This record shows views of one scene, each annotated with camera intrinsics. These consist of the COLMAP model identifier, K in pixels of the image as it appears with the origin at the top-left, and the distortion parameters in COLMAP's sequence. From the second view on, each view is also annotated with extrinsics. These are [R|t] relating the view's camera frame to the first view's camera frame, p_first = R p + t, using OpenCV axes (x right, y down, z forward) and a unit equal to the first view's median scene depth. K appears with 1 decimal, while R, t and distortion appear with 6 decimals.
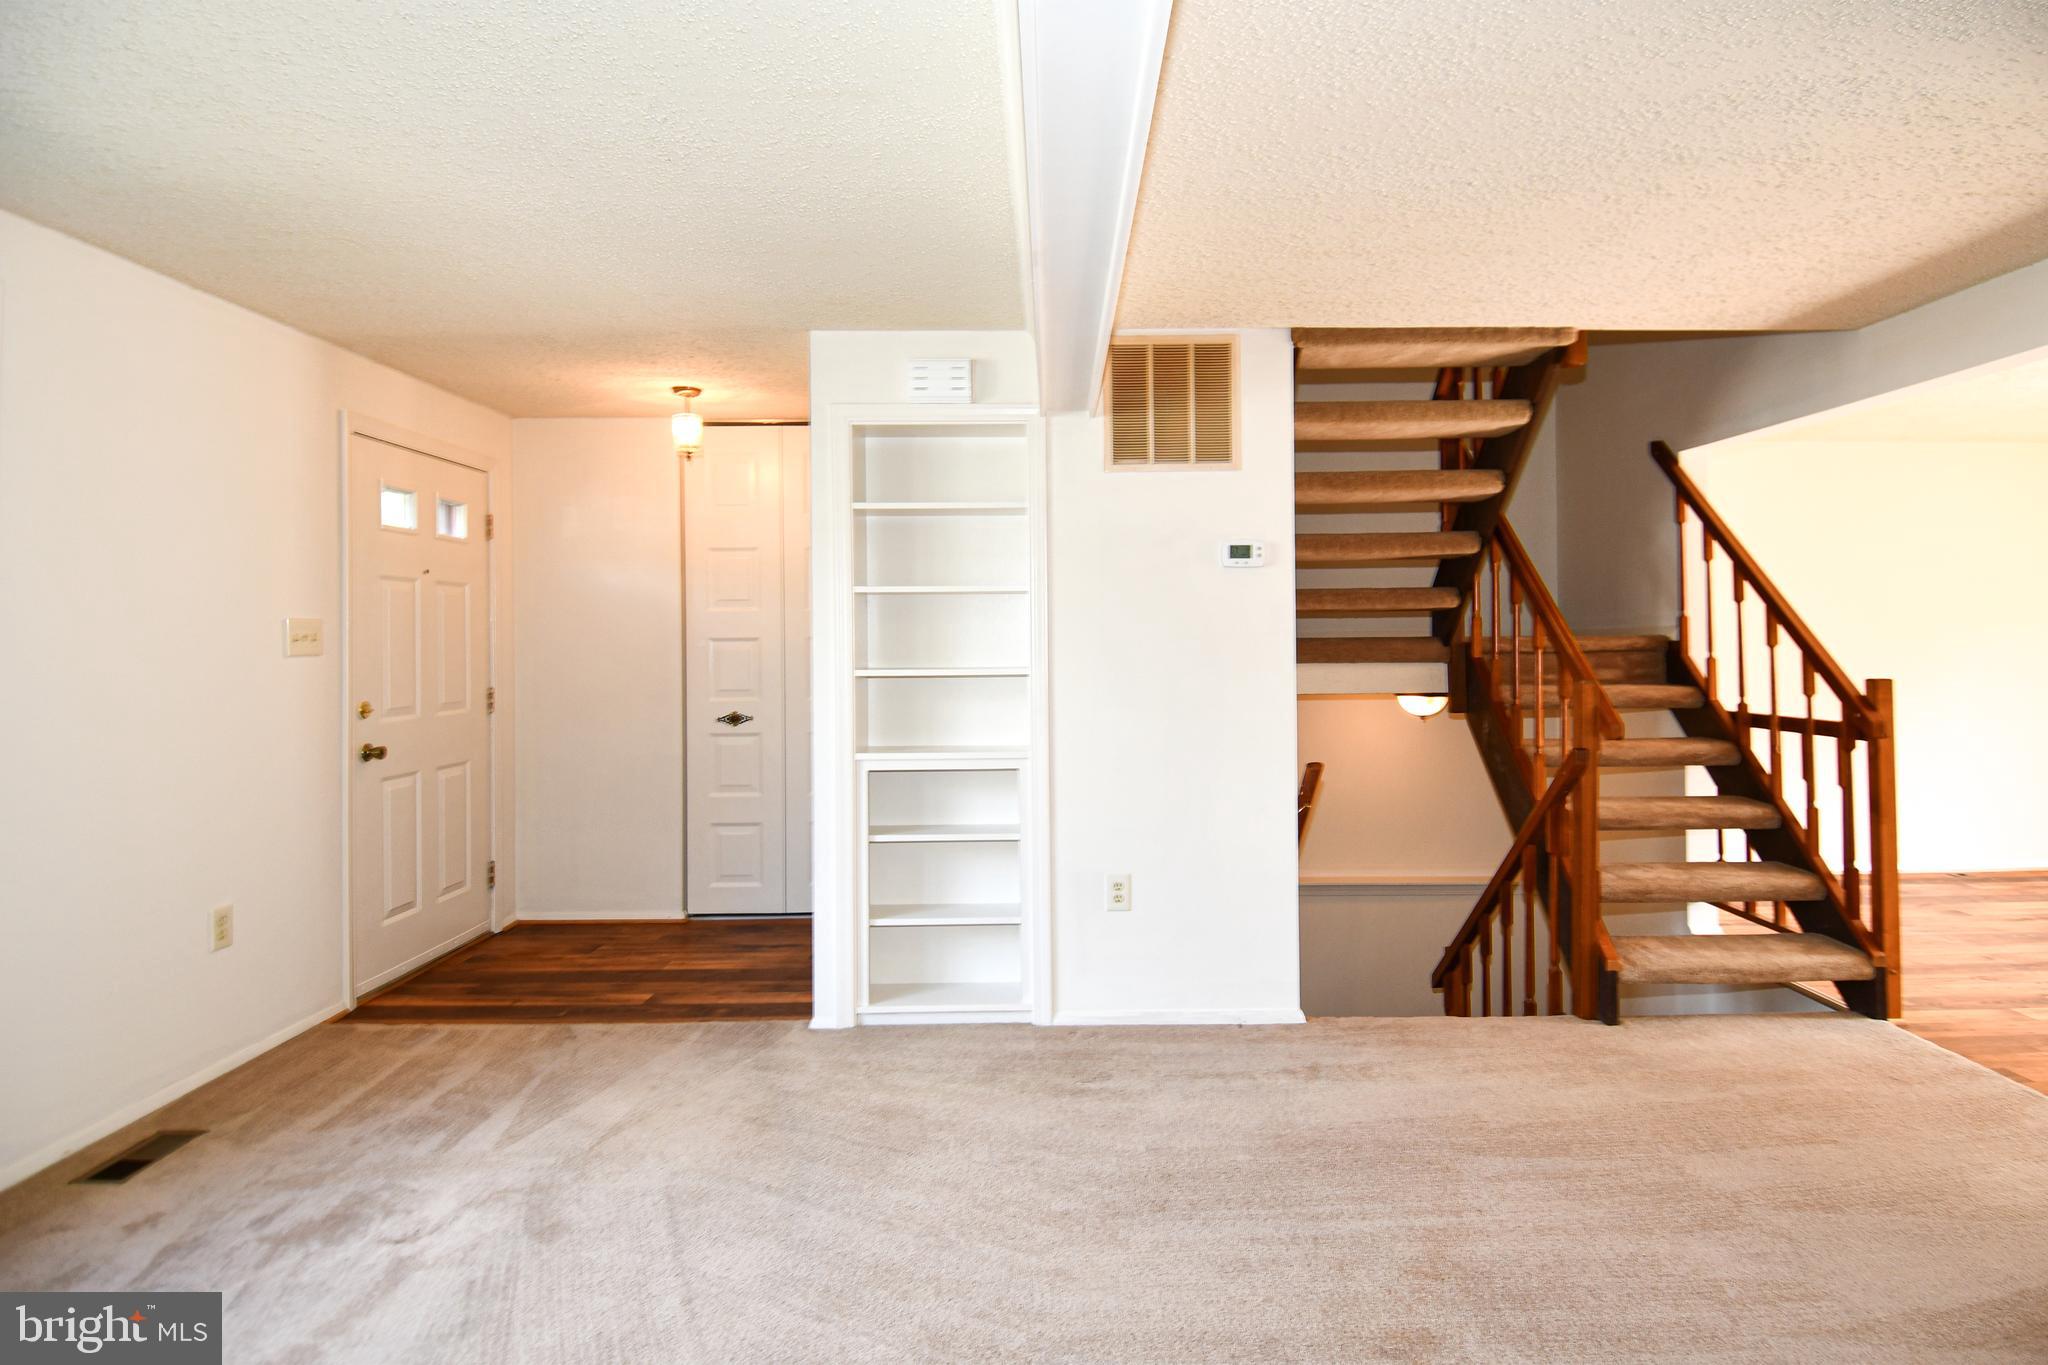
lens RADIAL K [[1072.7, 0, 1053.9], [0, 1072.7, 632.2], [0, 0, 1]] dist [0.032608, -0.026309]
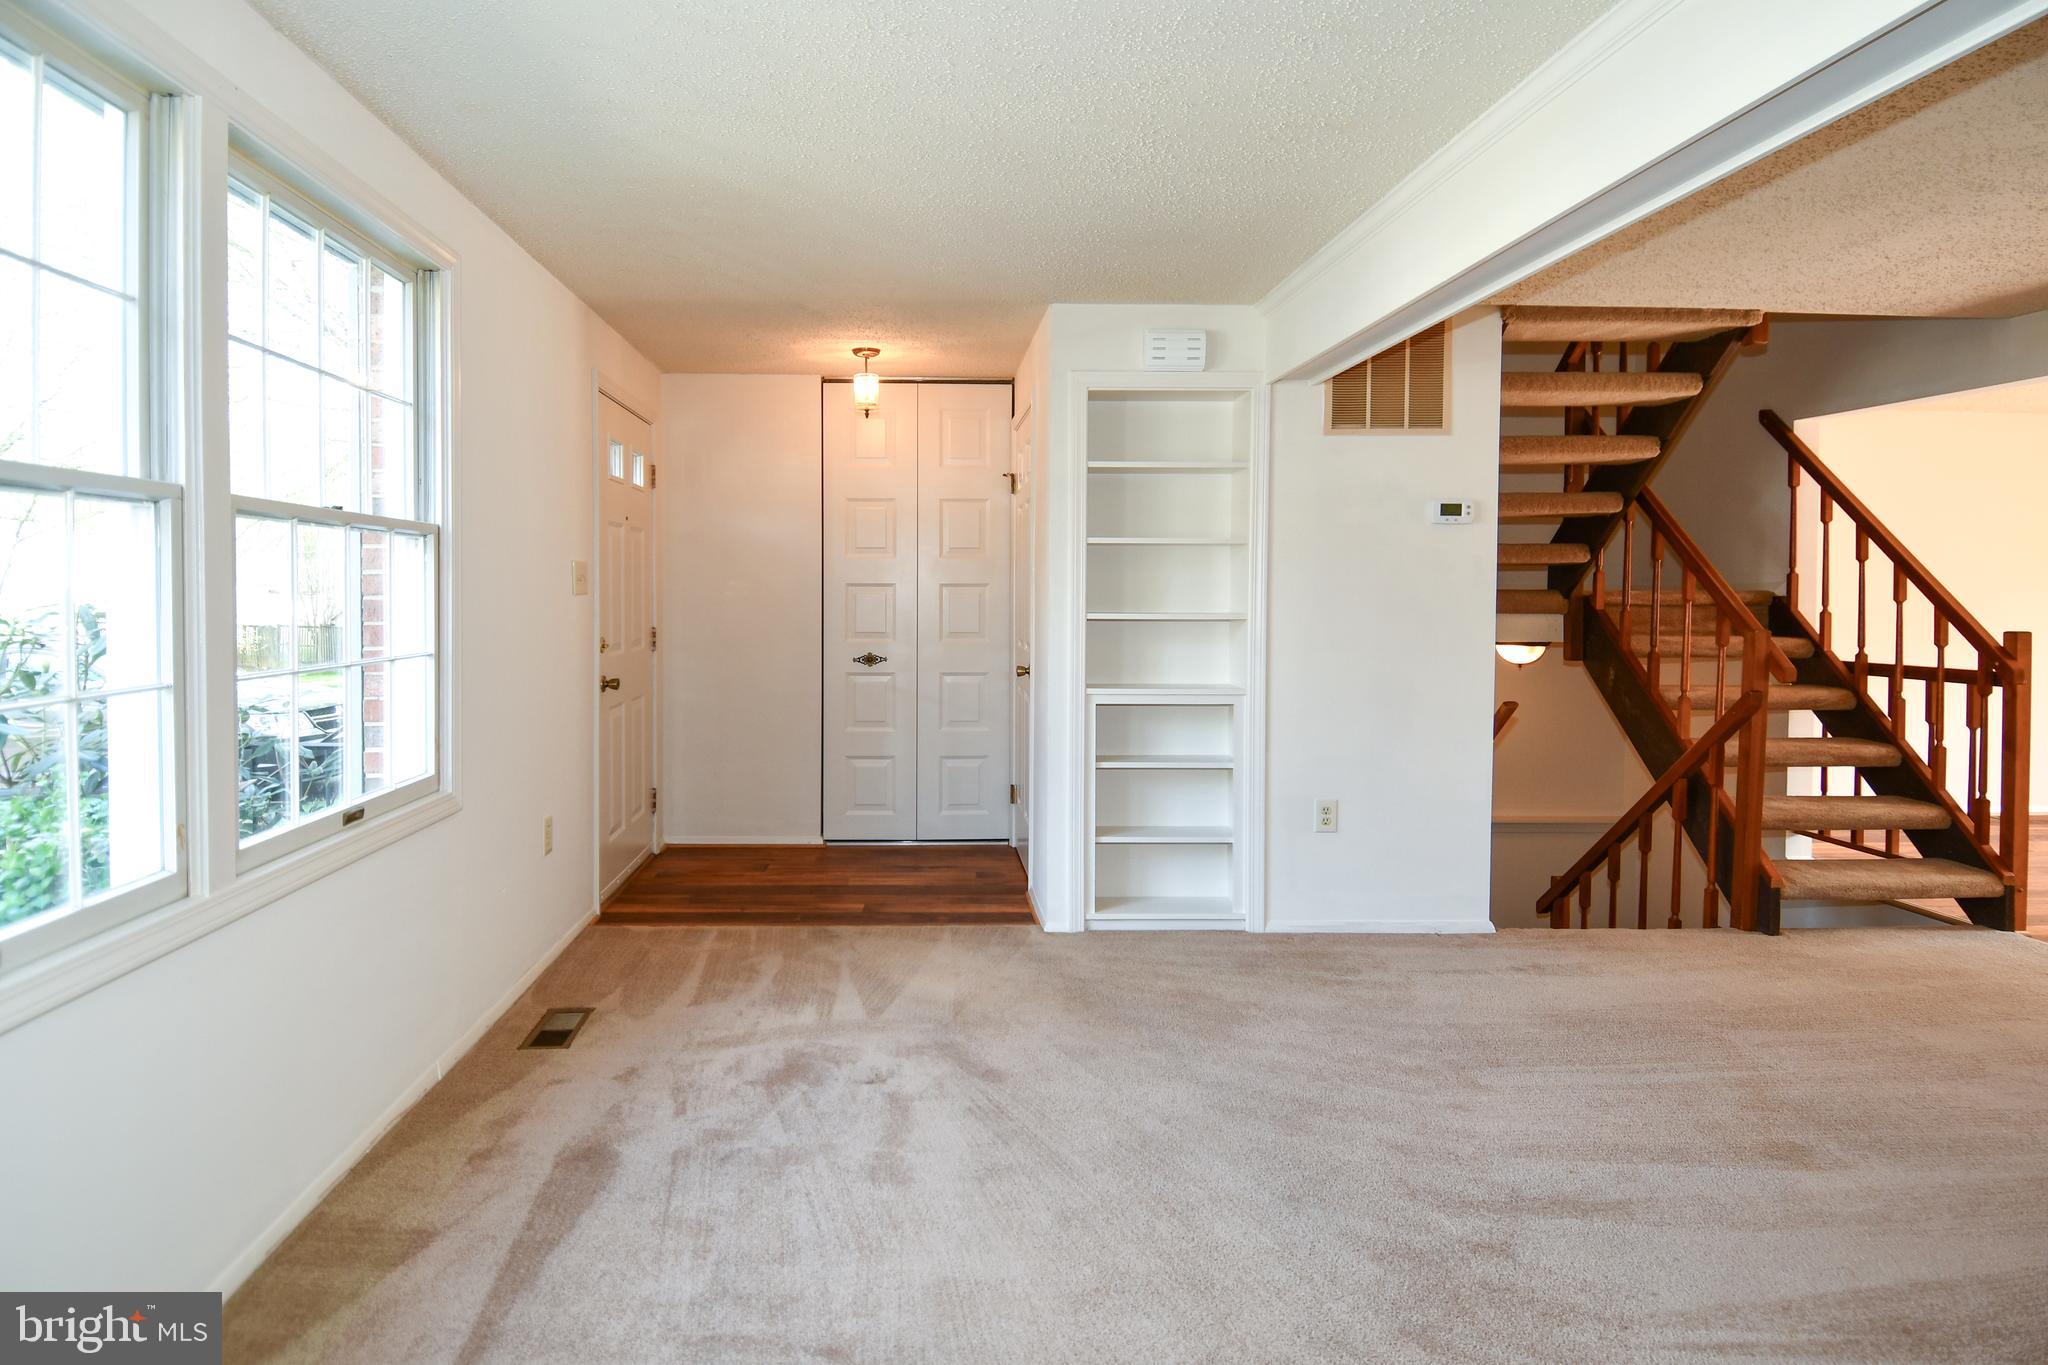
lens RADIAL K [[1118.7, 0, 934.2], [0, 1118.7, 615.7], [0, 0, 1]] dist [0.031470, -0.024335]
pose [[0.999928, 0.010958, 0.004797, -0.337493], [-0.011105, 0.999435, 0.031722, 0.002473], [-0.004447, -0.031773, 0.999485, -0.145322]]
